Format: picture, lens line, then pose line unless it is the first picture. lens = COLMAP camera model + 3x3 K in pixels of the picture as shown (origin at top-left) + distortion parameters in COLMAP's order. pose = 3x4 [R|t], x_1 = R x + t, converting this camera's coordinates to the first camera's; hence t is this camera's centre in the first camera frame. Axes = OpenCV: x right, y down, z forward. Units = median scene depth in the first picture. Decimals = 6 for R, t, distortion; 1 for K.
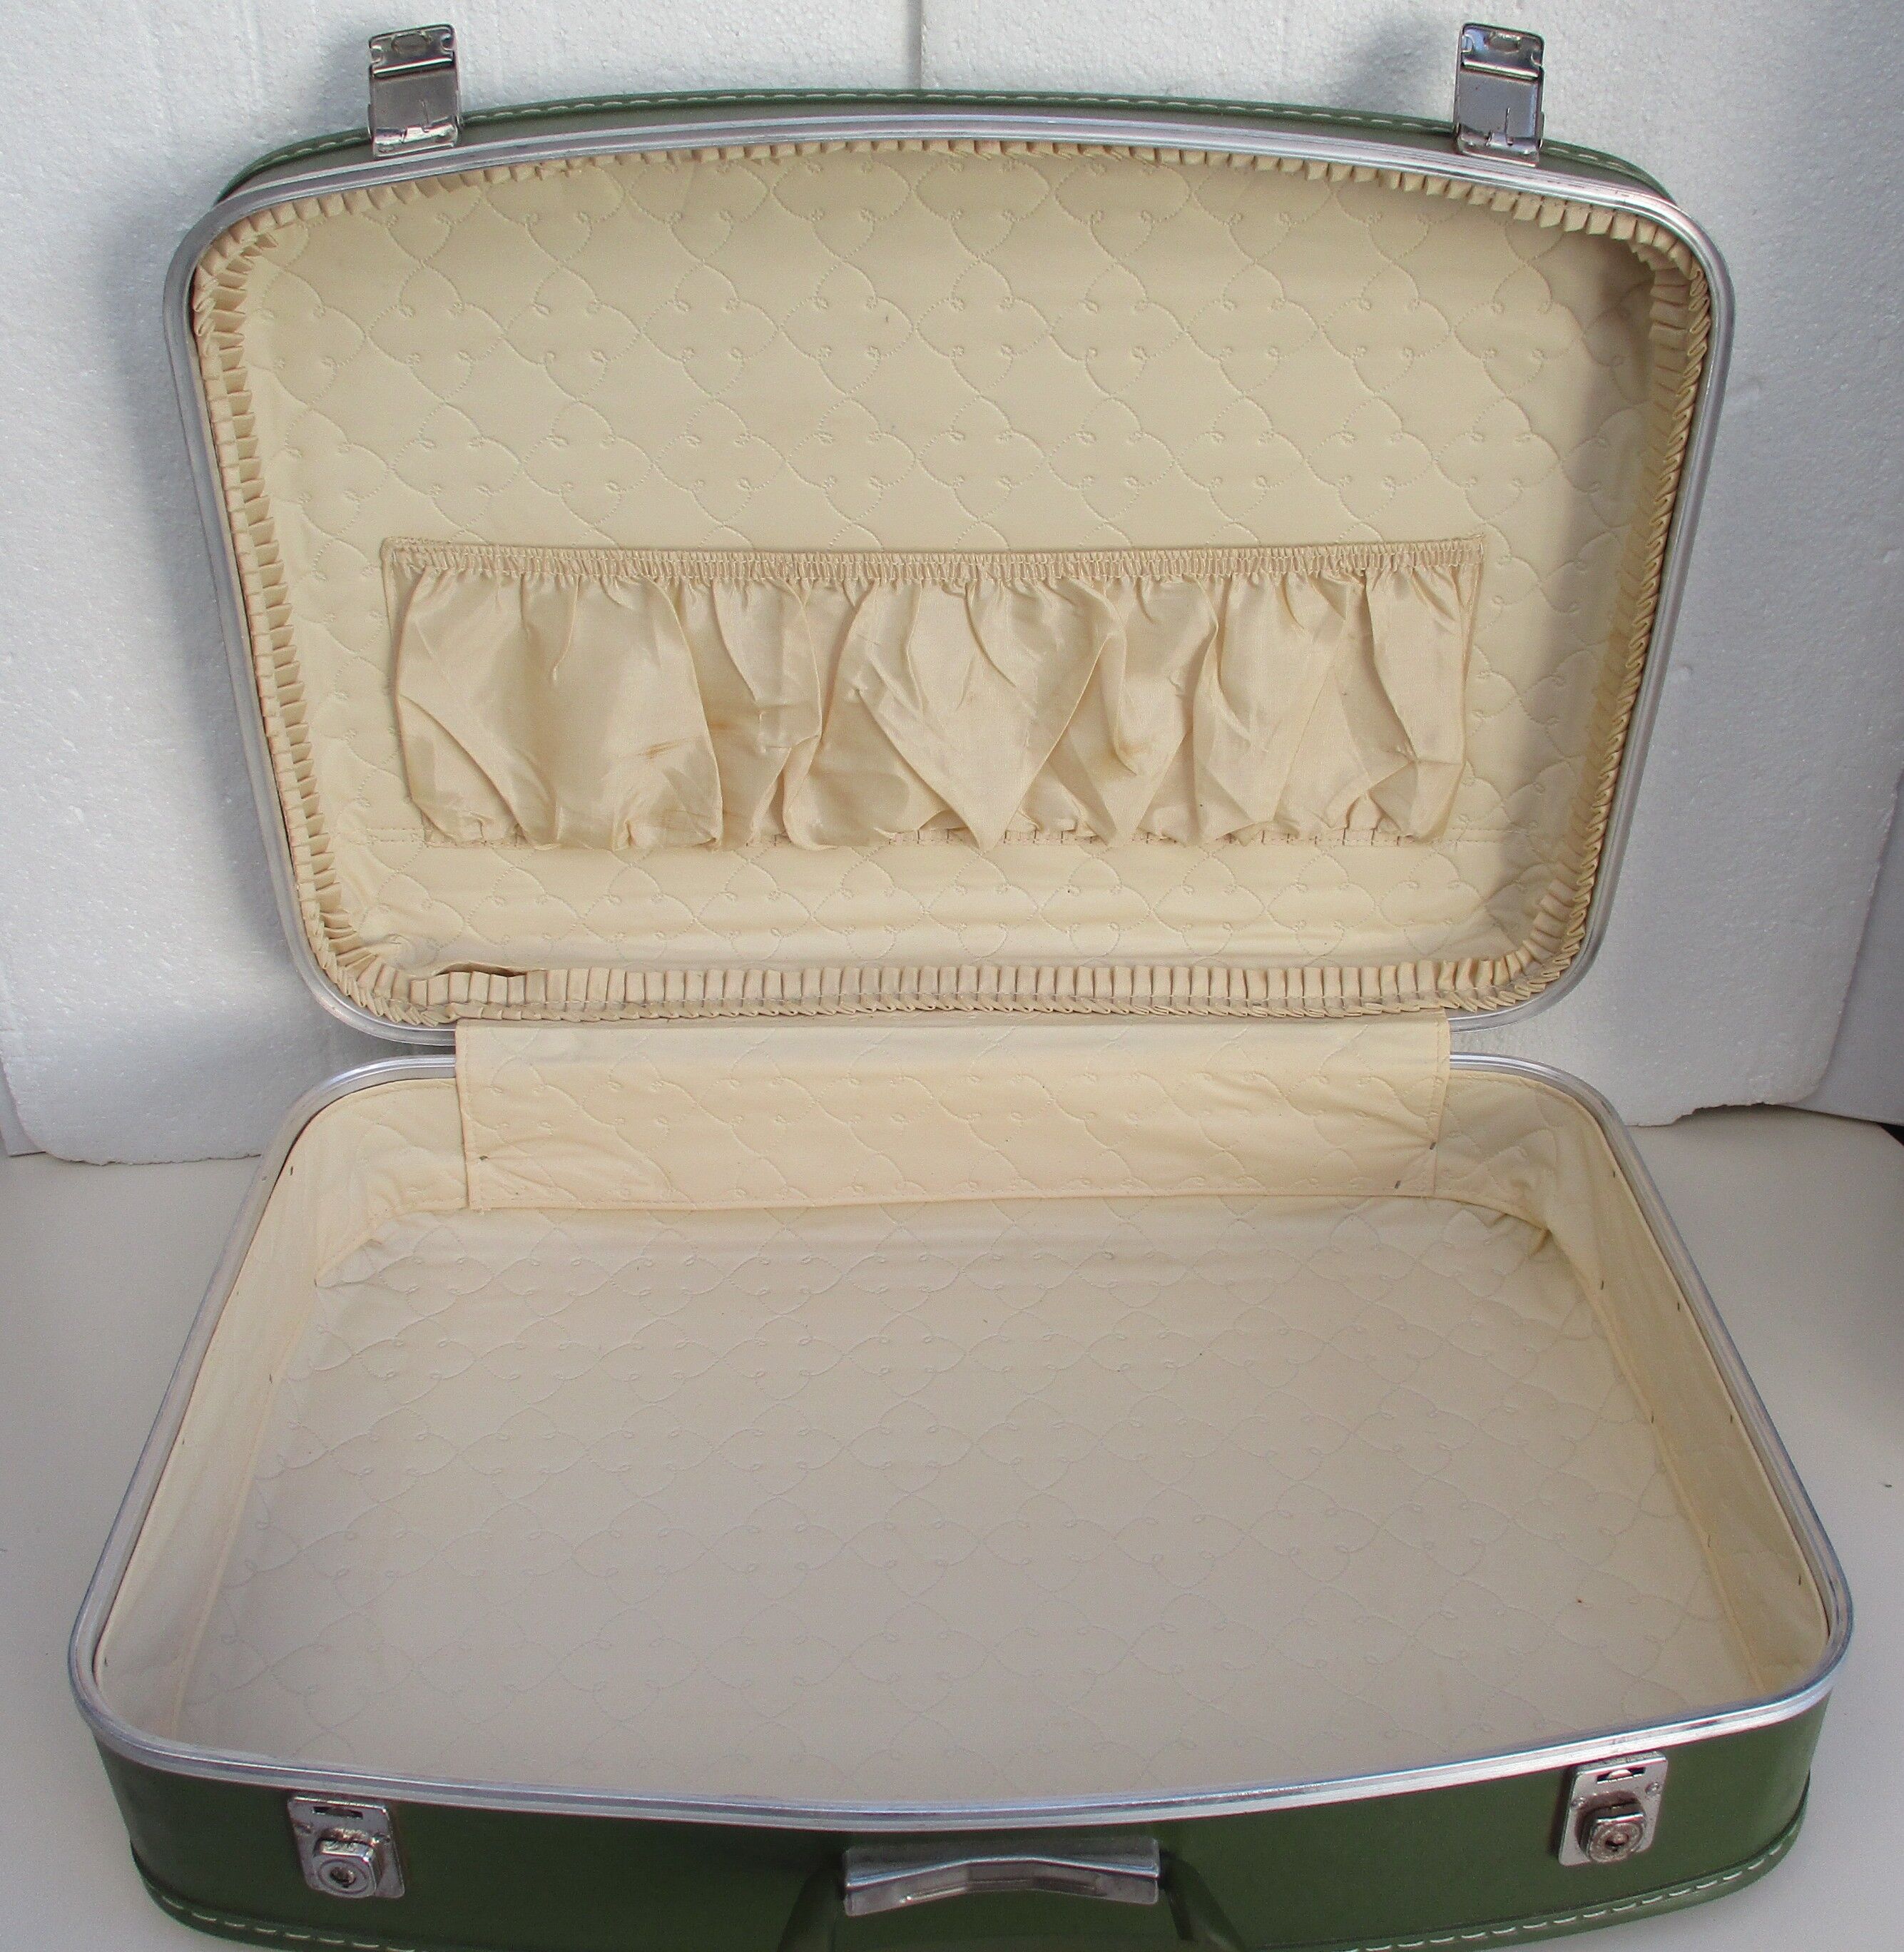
lens RADIAL K [[1882.8, 0, 952.0], [0, 1882.8, 976.0], [0, 0, 1]] dist [-0.114085, 0.001046]
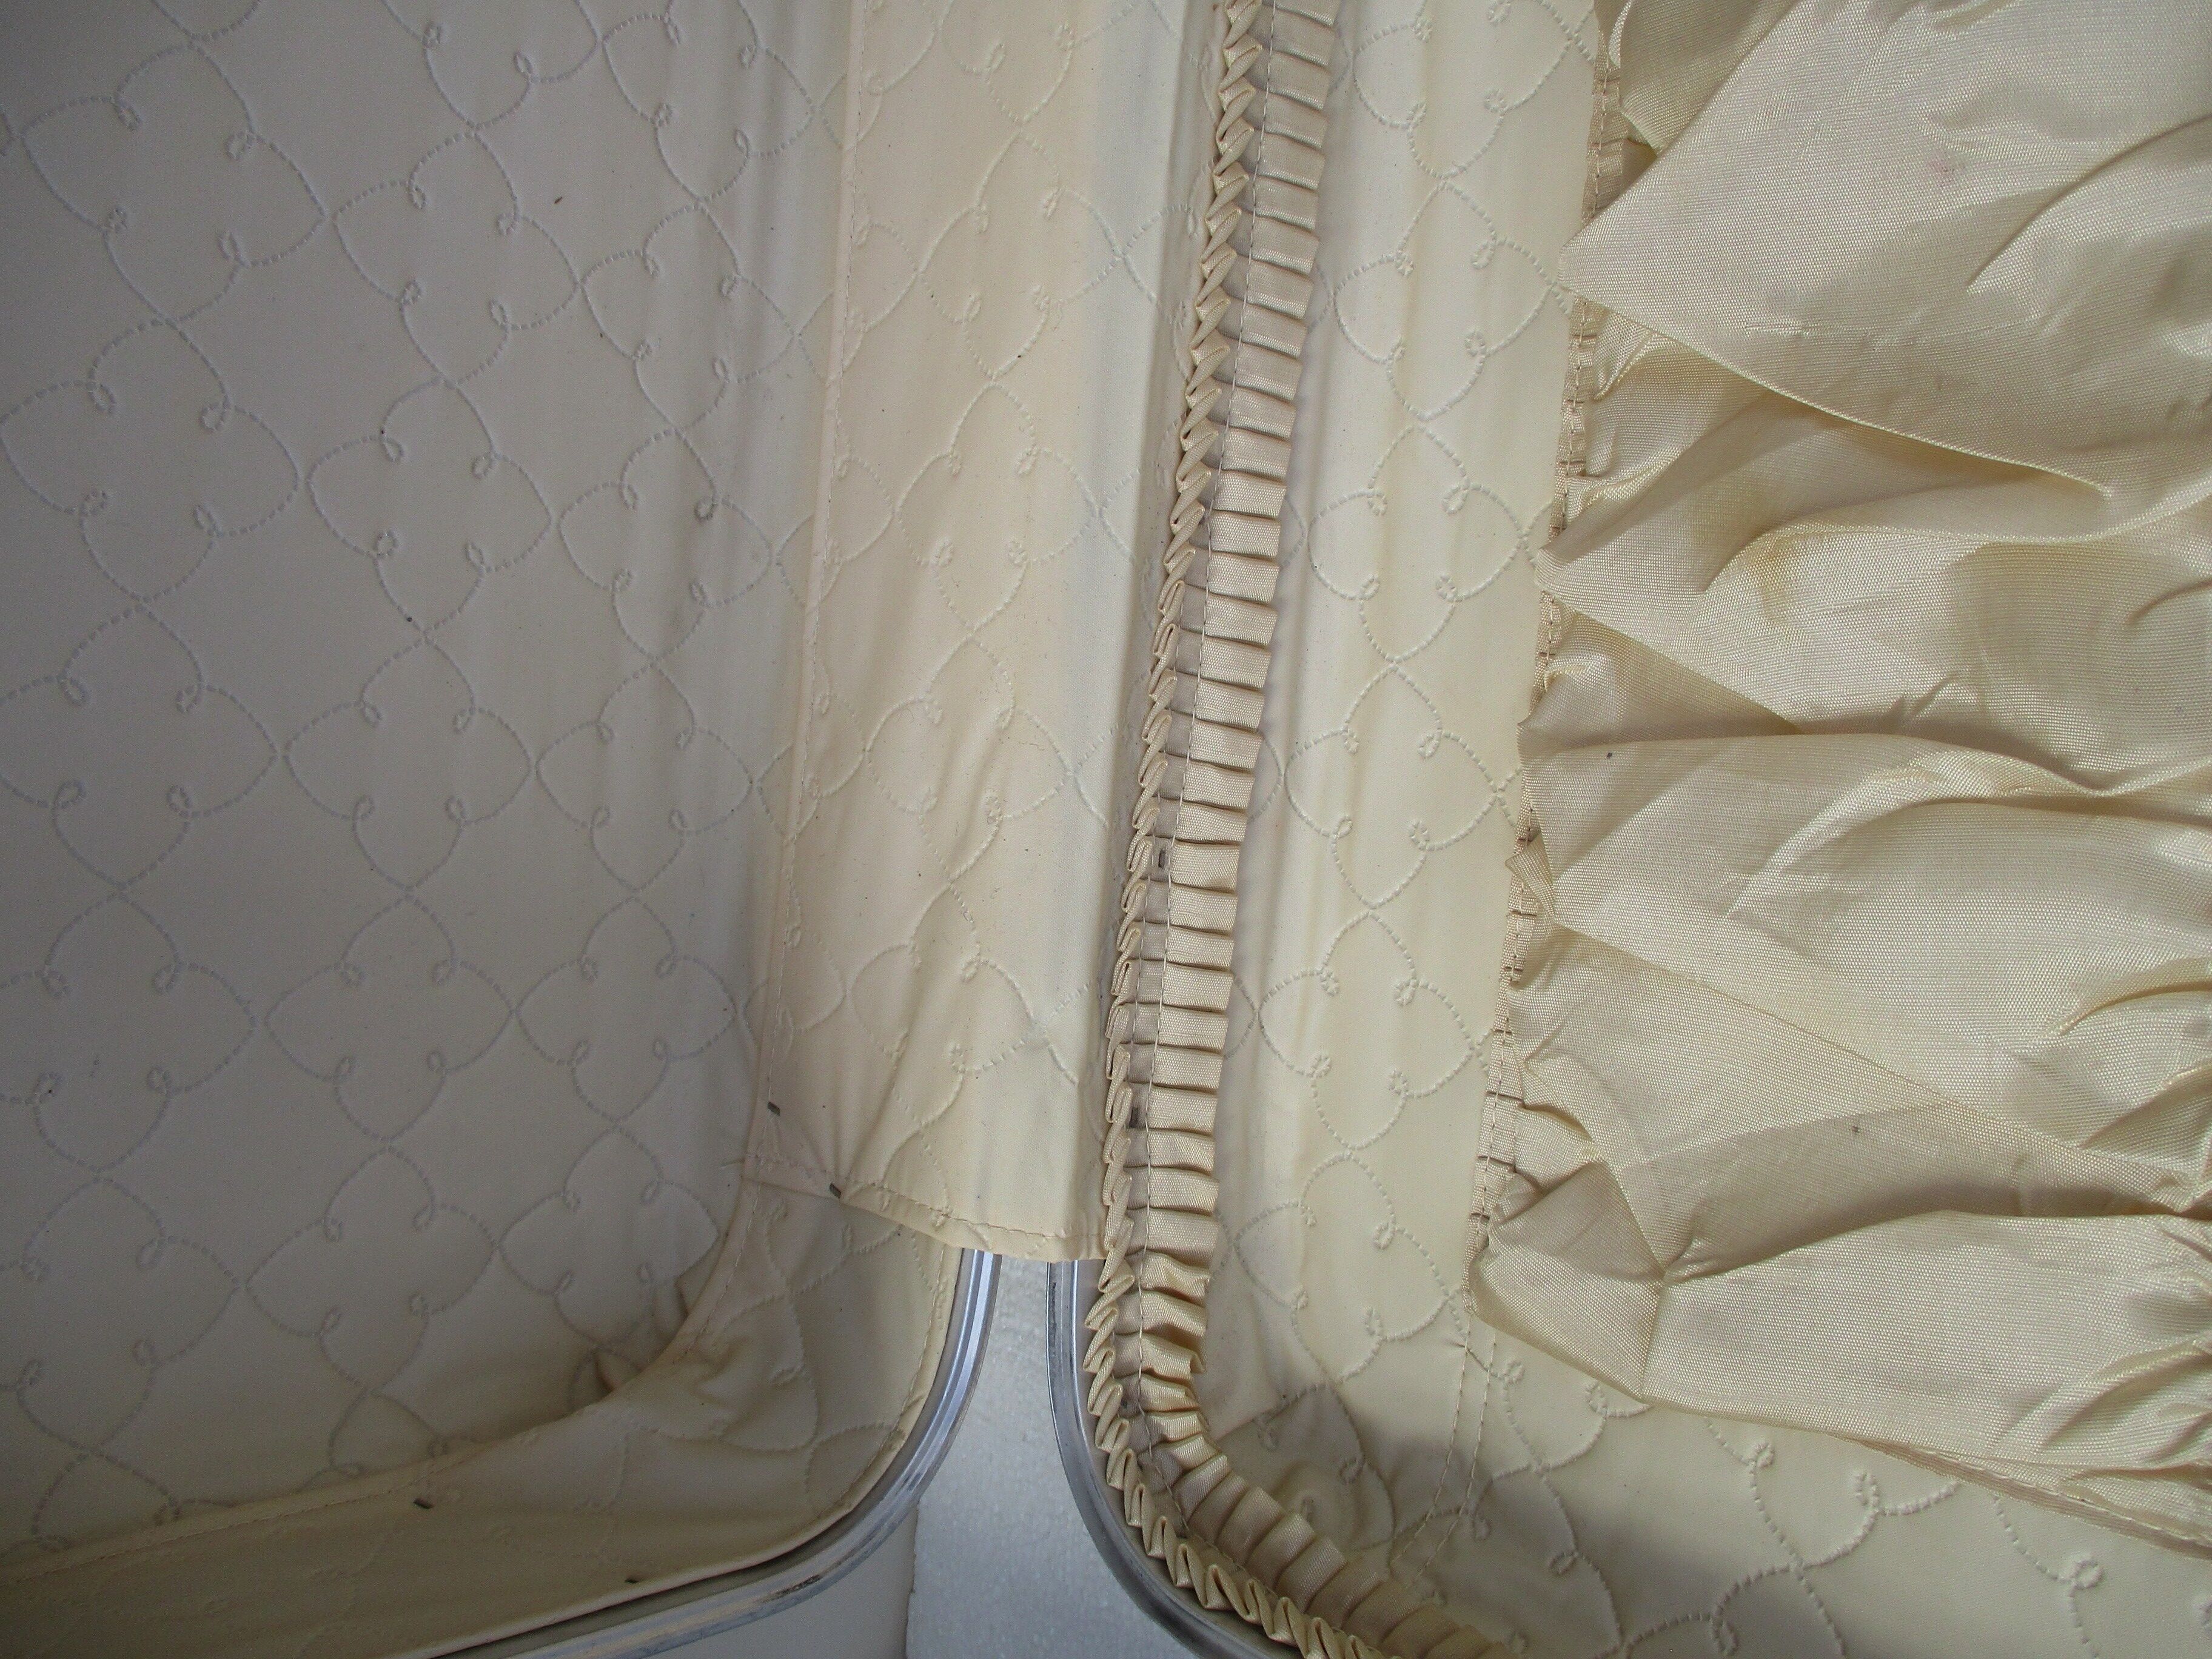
lens RADIAL K [[1806.7, 0, 1106.0], [0, 1806.7, 829.5], [0, 0, 1]] dist [-0.047485, 0.006160]
pose [[-0.107393, 0.993899, 0.025119, 0.147398], [-0.970285, -0.110284, 0.215371, -0.068134], [0.216827, -0.001244, 0.976209, 0.568348]]
